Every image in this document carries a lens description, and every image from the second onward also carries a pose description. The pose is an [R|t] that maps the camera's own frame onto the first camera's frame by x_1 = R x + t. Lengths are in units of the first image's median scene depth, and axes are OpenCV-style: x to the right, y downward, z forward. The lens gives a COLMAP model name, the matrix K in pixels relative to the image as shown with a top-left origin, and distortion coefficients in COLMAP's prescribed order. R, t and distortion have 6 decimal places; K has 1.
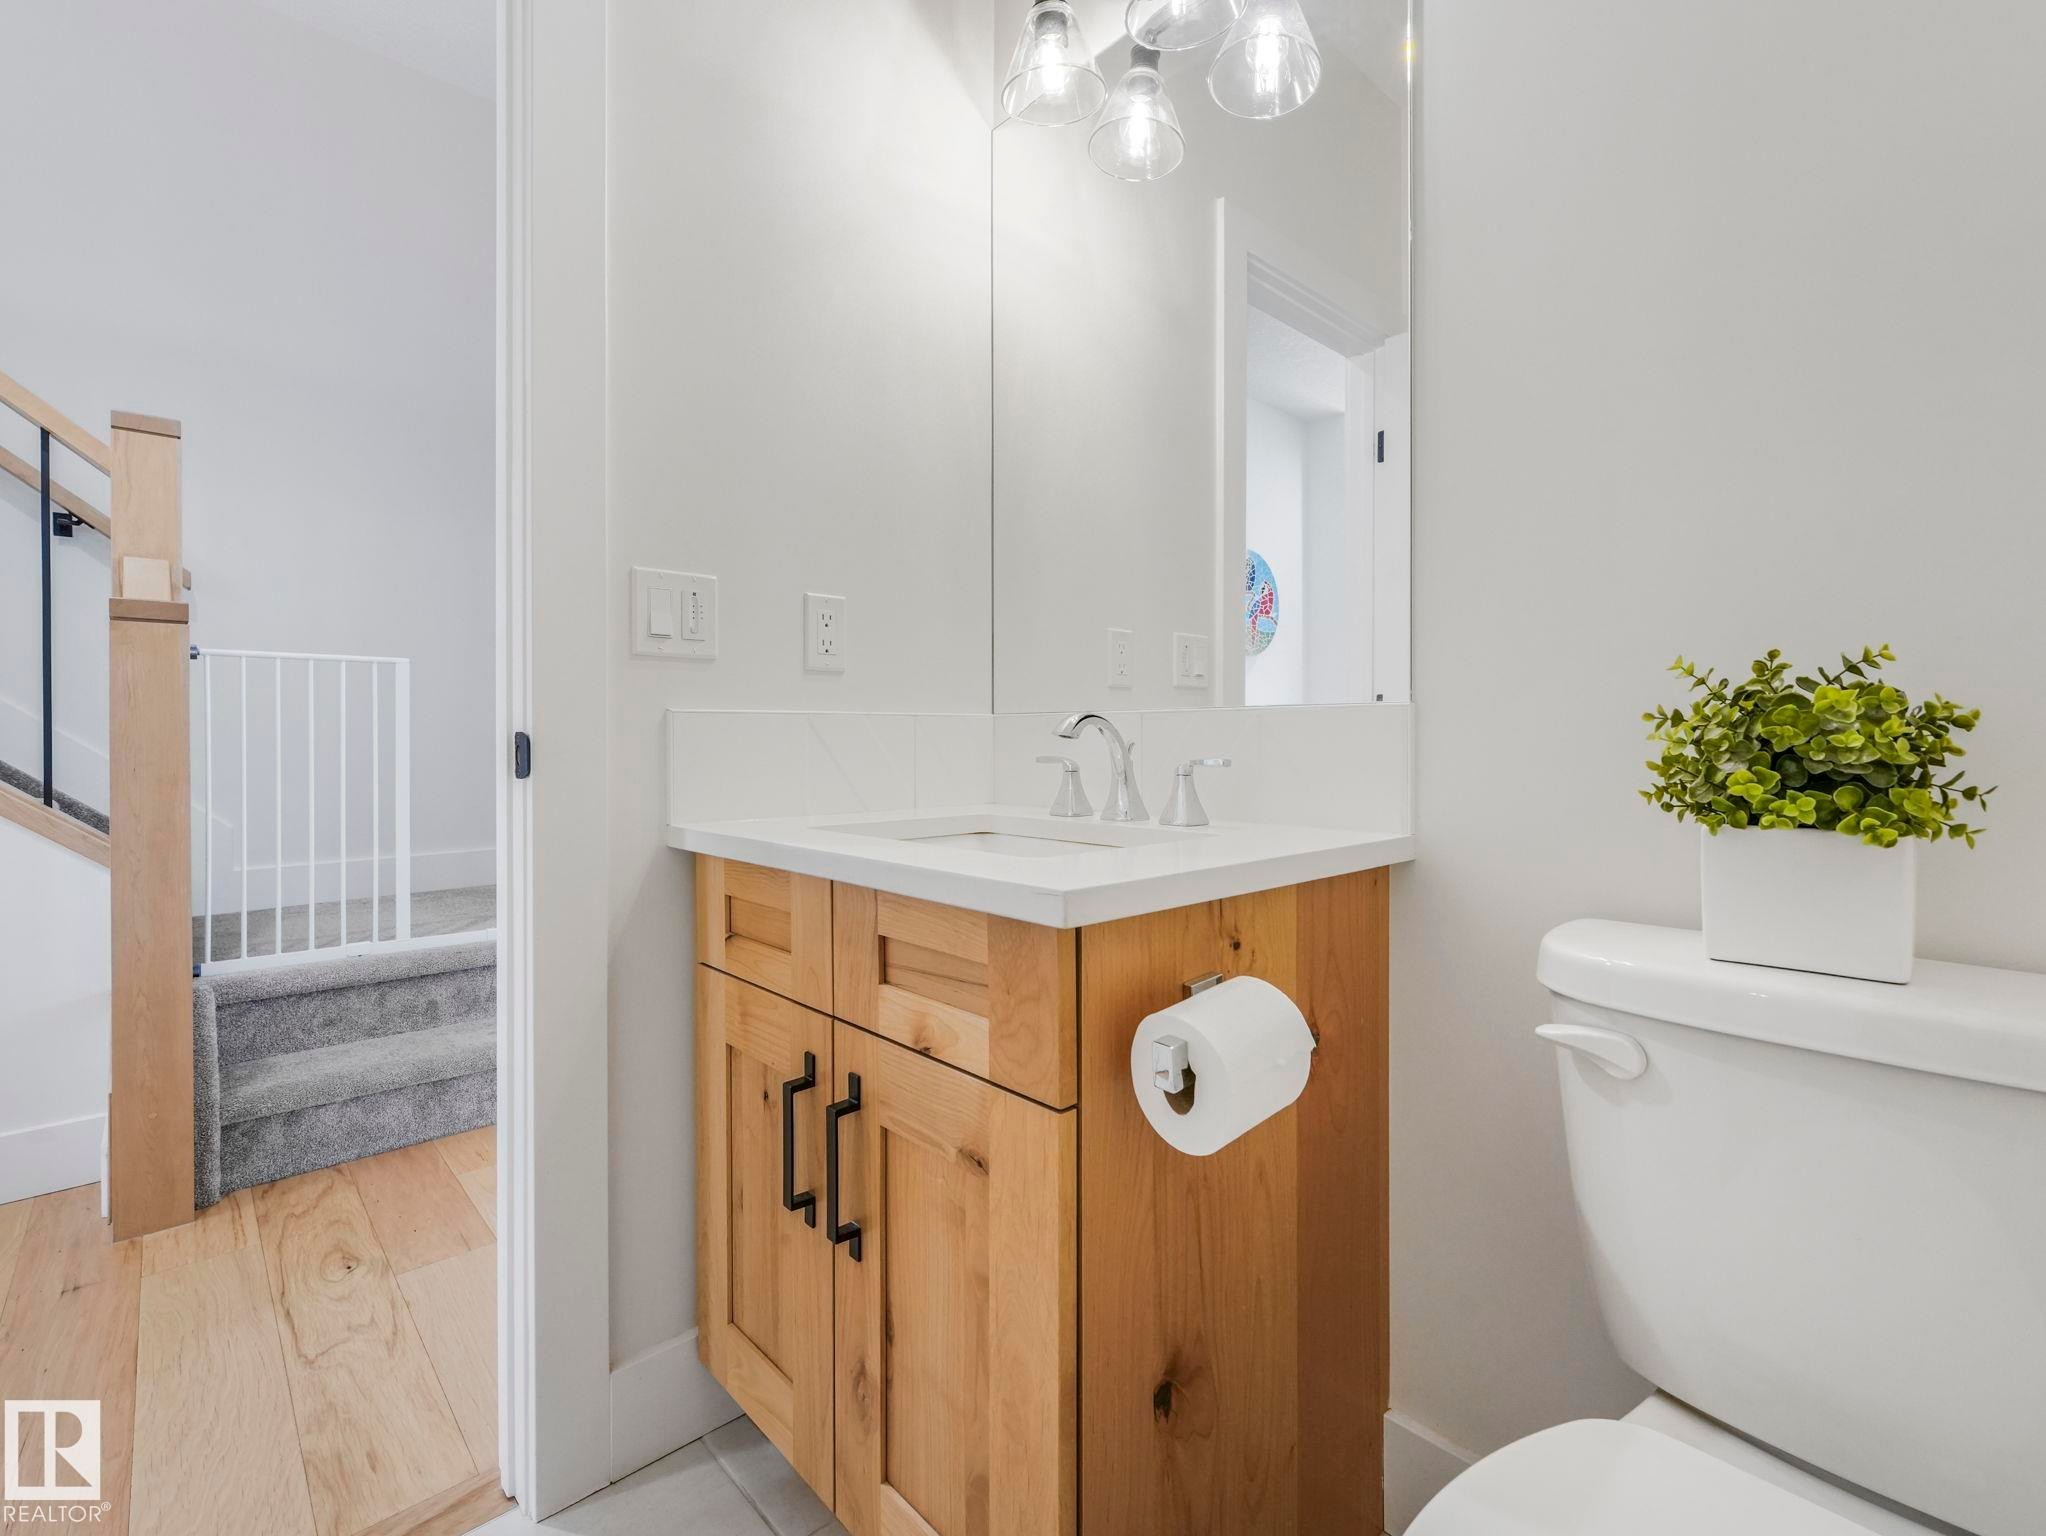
lens RADIAL K [[932.1, 0, 1021.2], [0, 932.1, 758.5], [0, 0, 1]] dist [-0.011449, 0.001770]
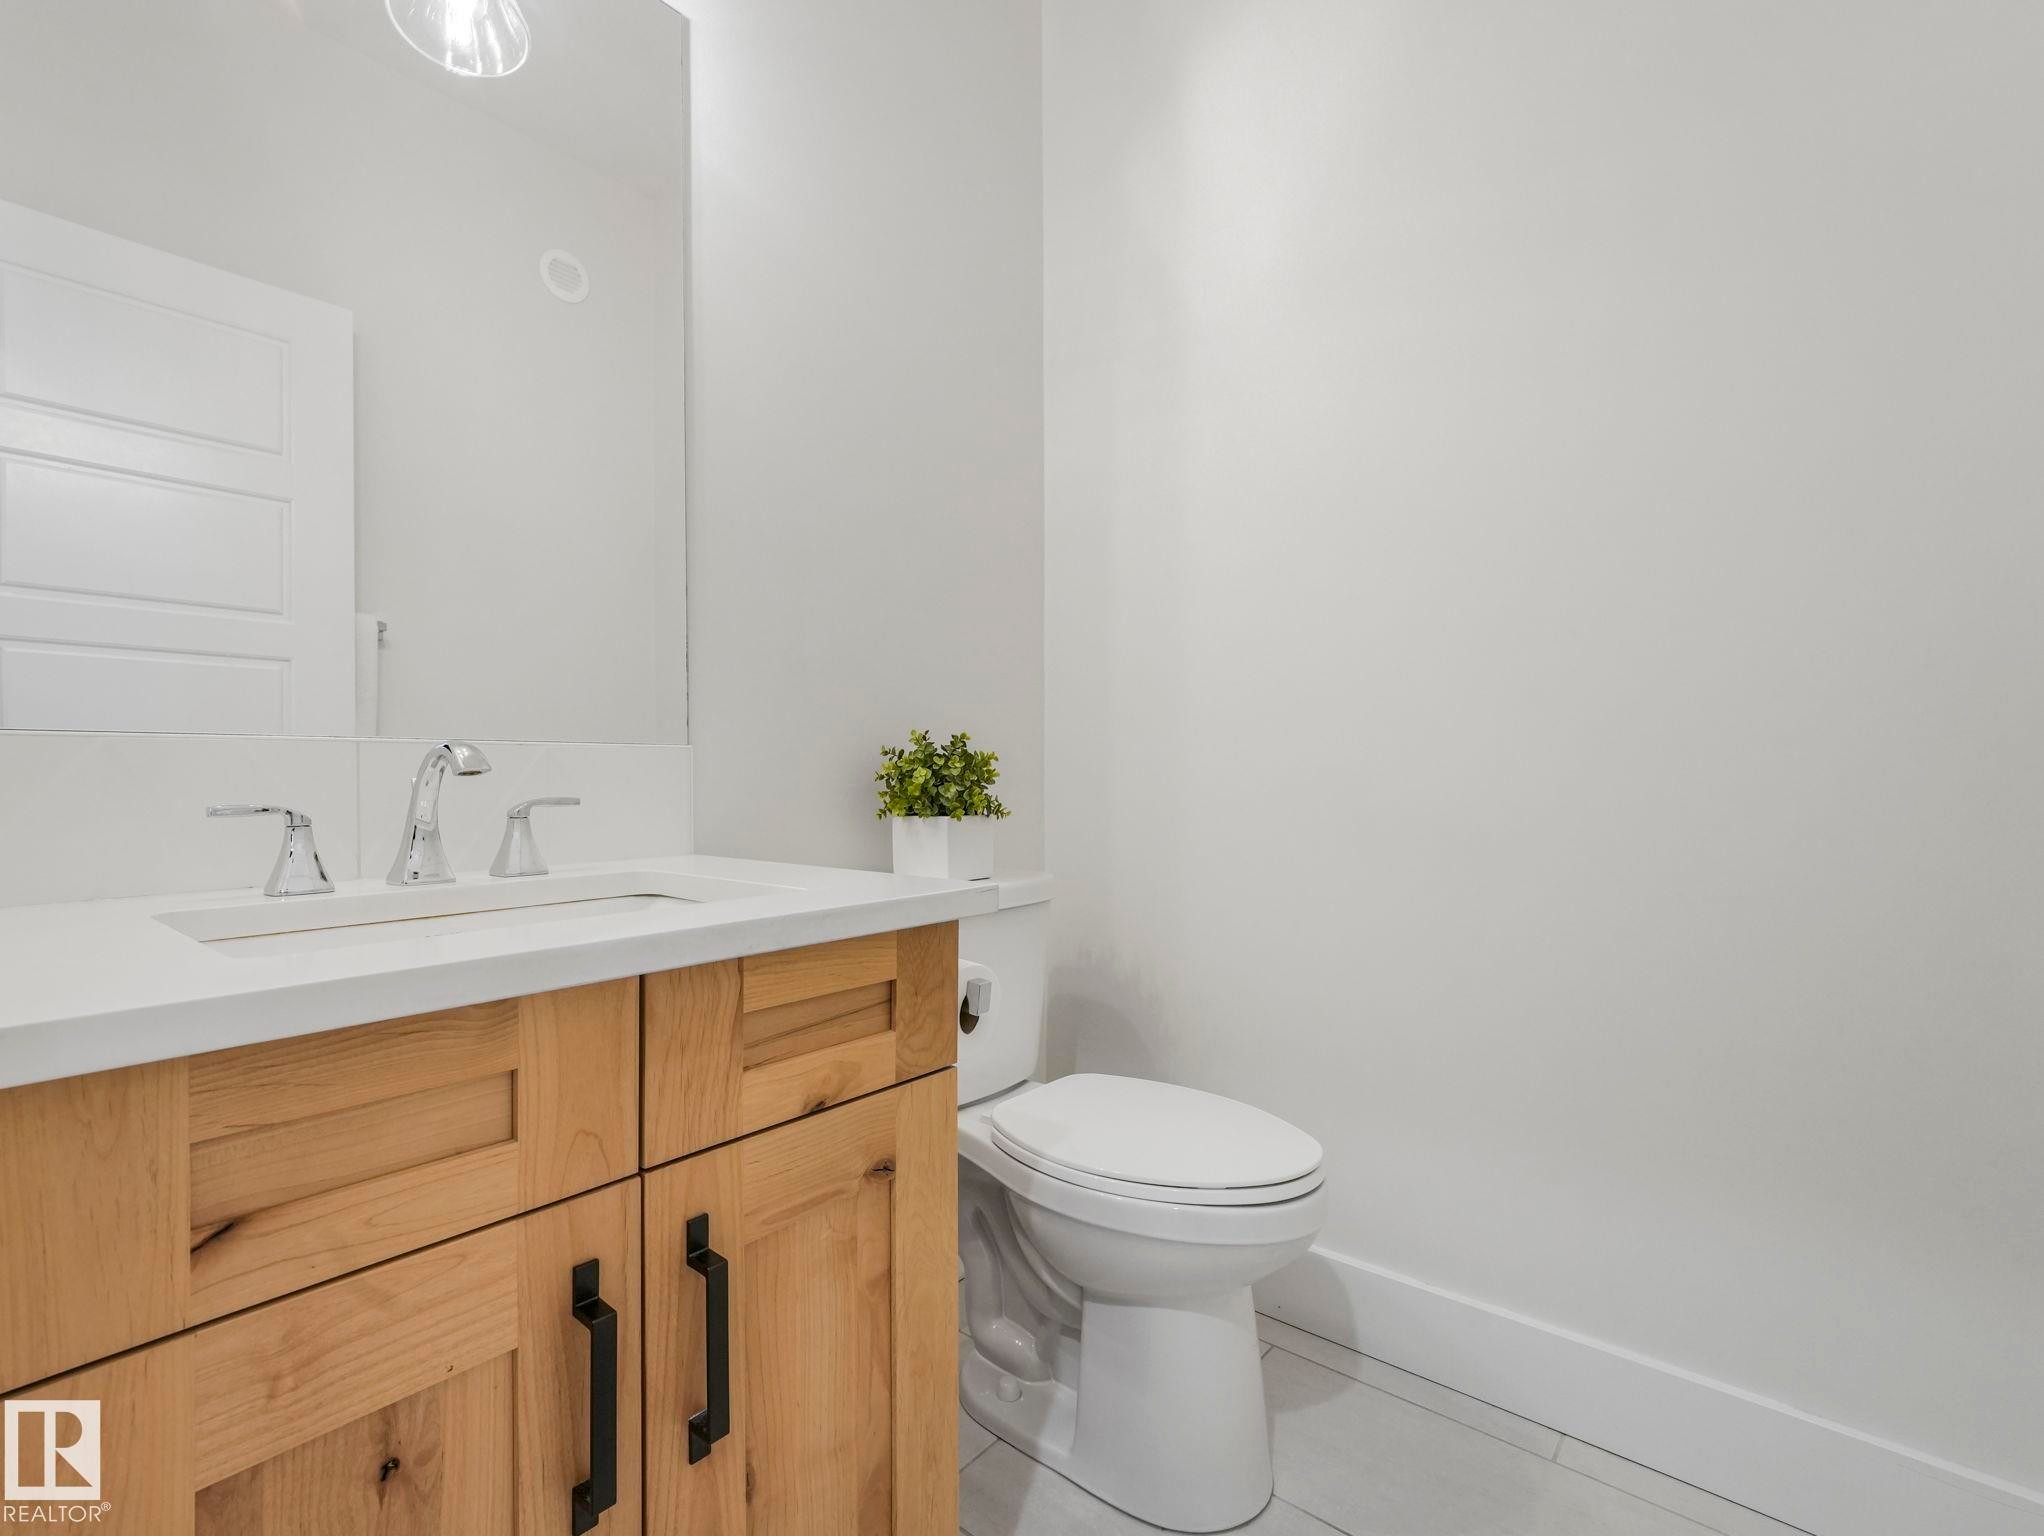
lens RADIAL K [[931.2, 0, 1020.4], [0, 931.2, 767.3], [0, 0, 1]] dist [-0.011449, 0.001770]
pose [[-0.138804, -0.010143, 0.990268, -1.053495], [-0.000992, 0.999948, 0.010103, -0.035410], [-0.990319, 0.000420, -0.138807, 0.933900]]
